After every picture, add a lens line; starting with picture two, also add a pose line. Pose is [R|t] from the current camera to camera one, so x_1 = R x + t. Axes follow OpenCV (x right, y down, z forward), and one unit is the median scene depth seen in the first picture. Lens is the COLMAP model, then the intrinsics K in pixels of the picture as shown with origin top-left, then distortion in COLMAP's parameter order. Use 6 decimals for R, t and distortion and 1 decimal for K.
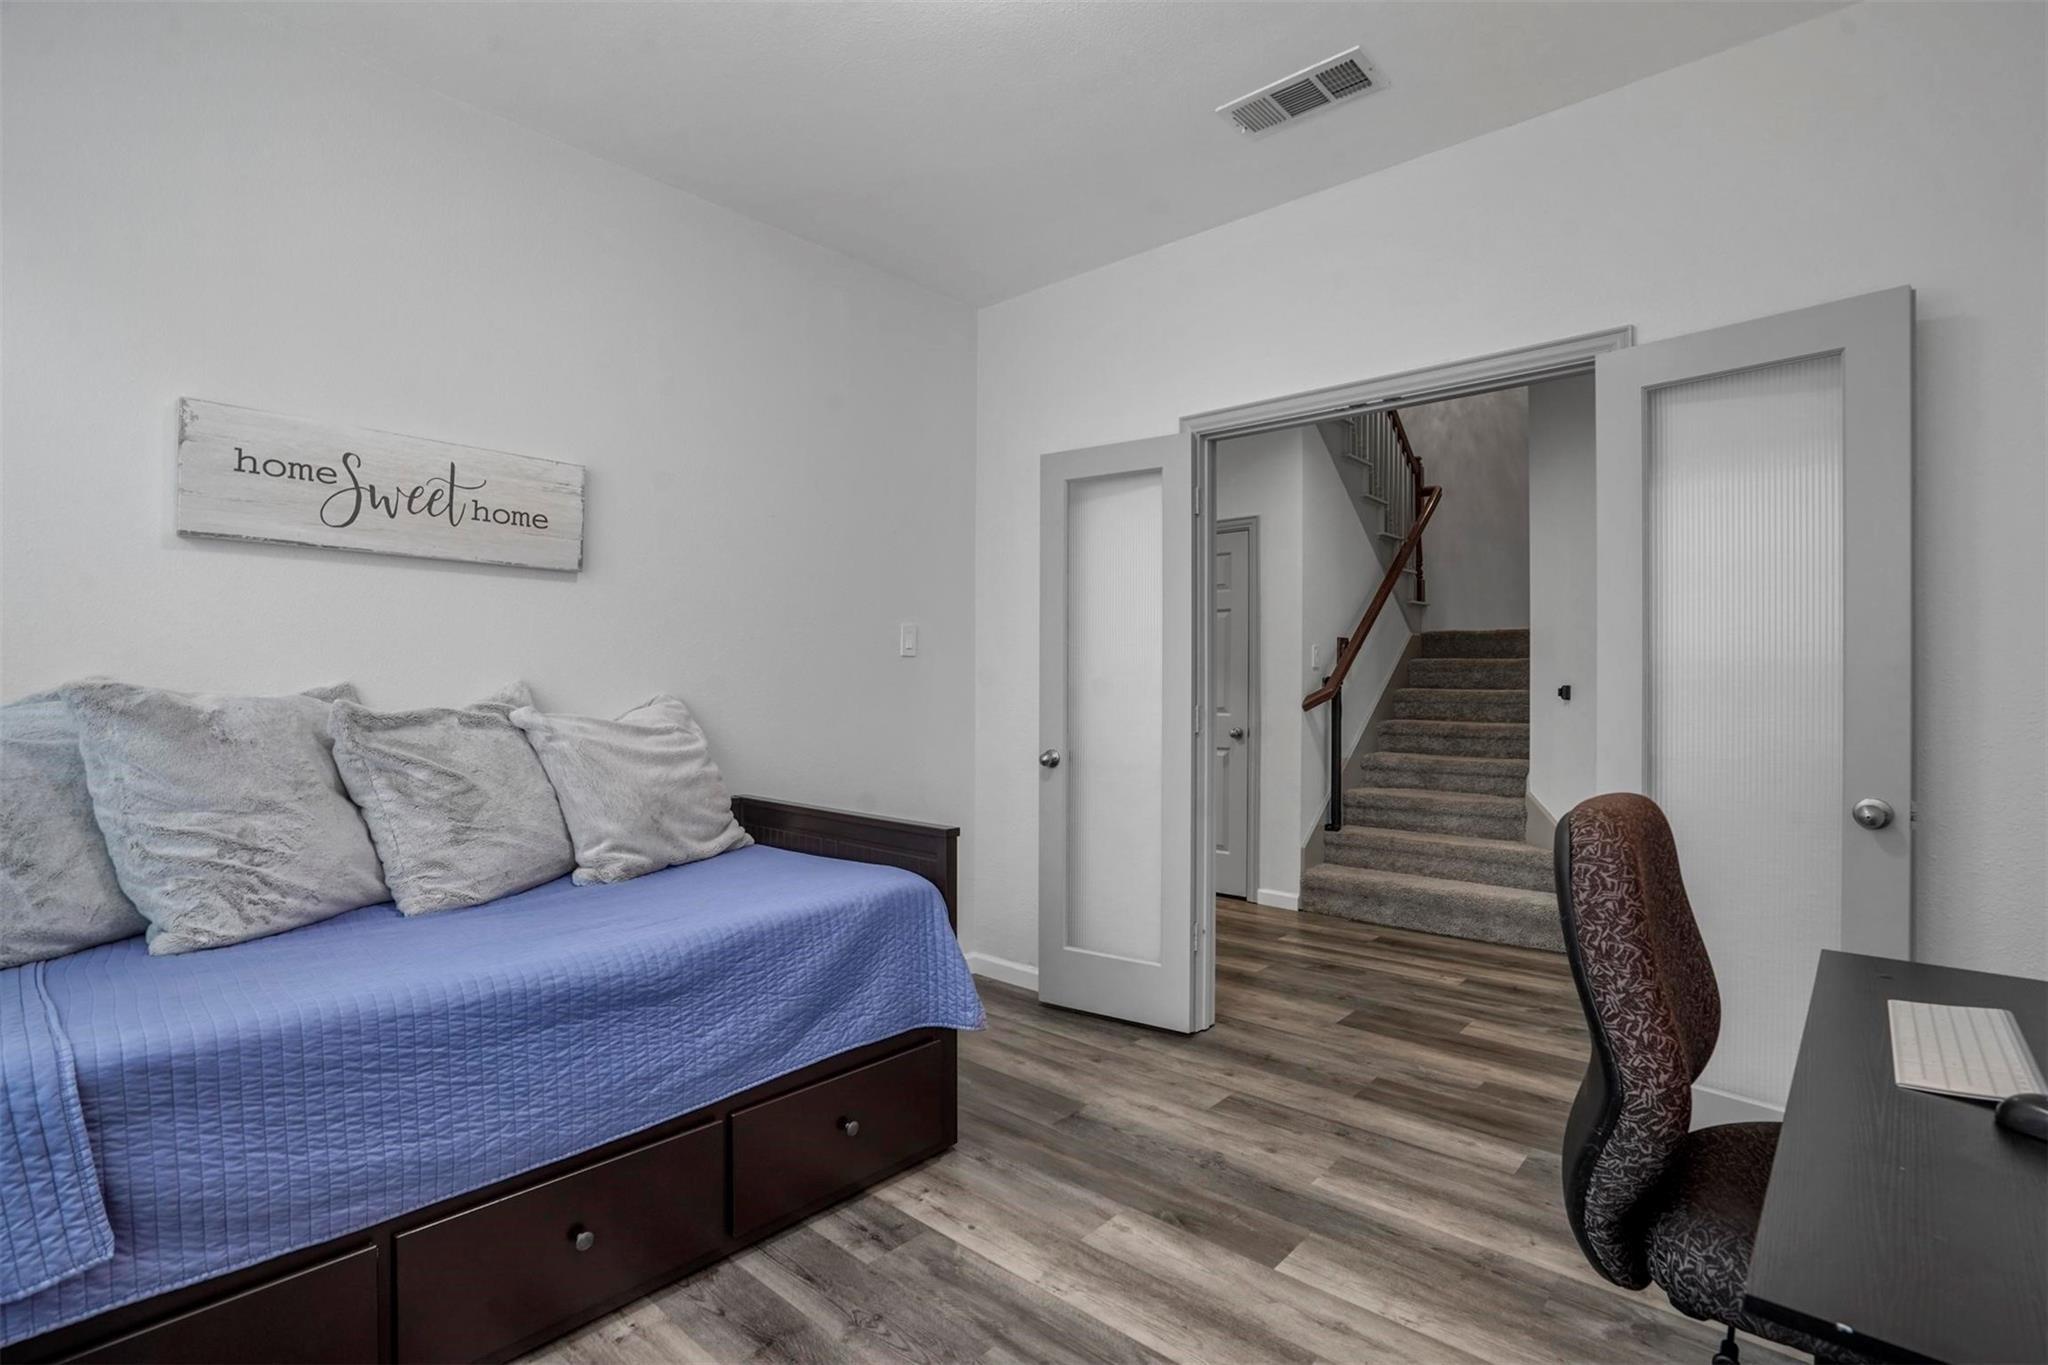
lens RADIAL K [[962.5, 0, 1026.7], [0, 962.5, 688.8], [0, 0, 1]] dist [-0.027742, 0.000323]
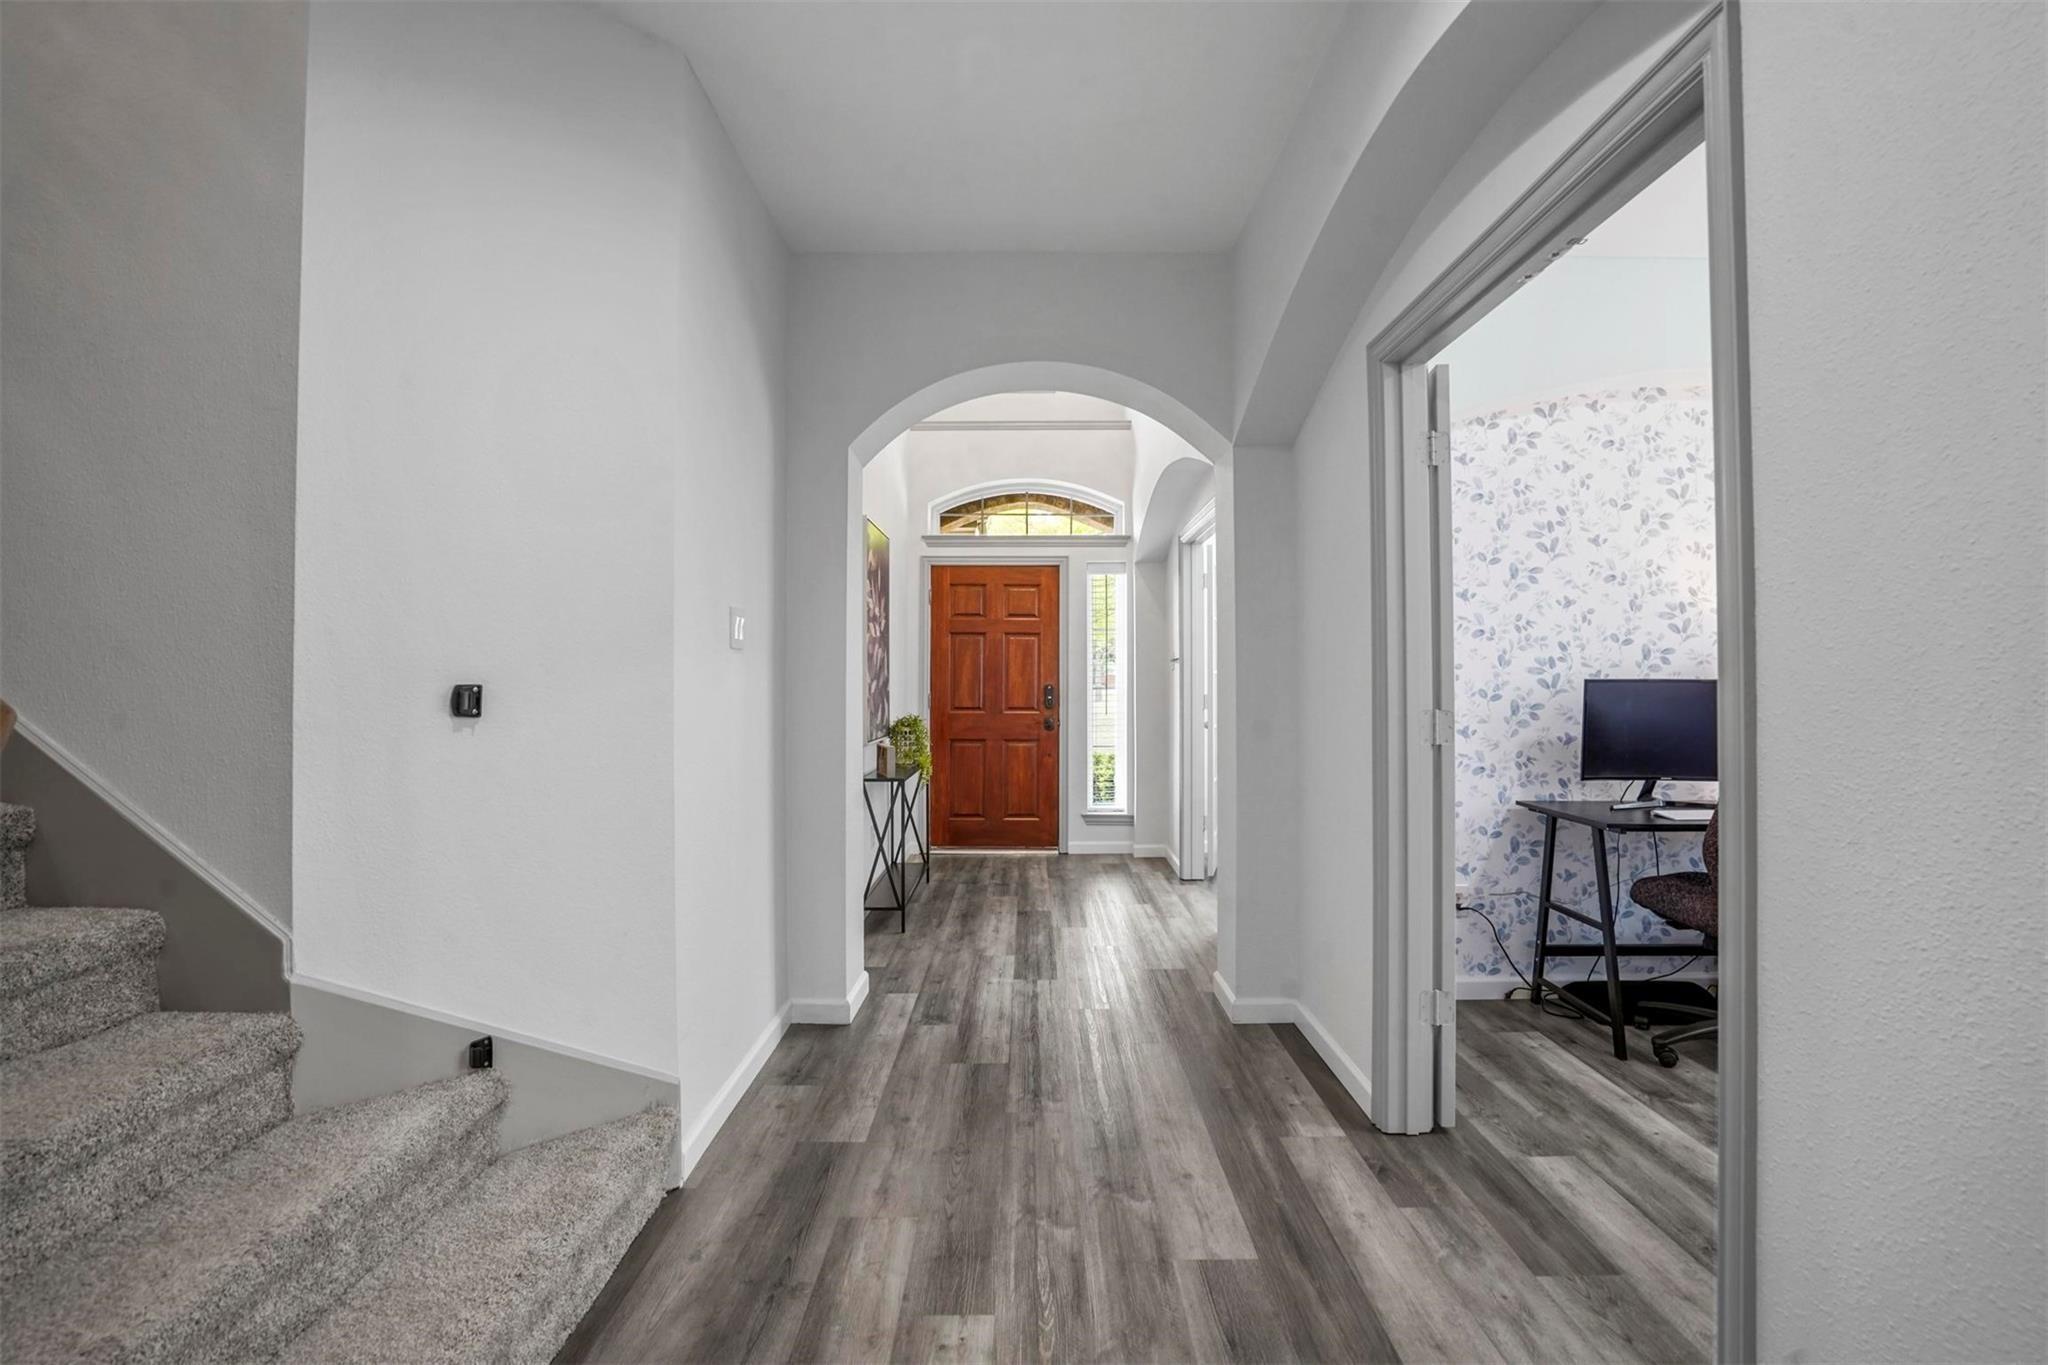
lens RADIAL K [[962.5, 0, 1026.7], [0, 962.5, 688.8], [0, 0, 1]] dist [-0.027742, 0.000323]
pose [[-0.665509, -0.000650, 0.746390, 0.102943], [0.006226, 0.999960, 0.006421, -0.003894], [-0.746364, 0.008920, -0.665478, 1.525301]]
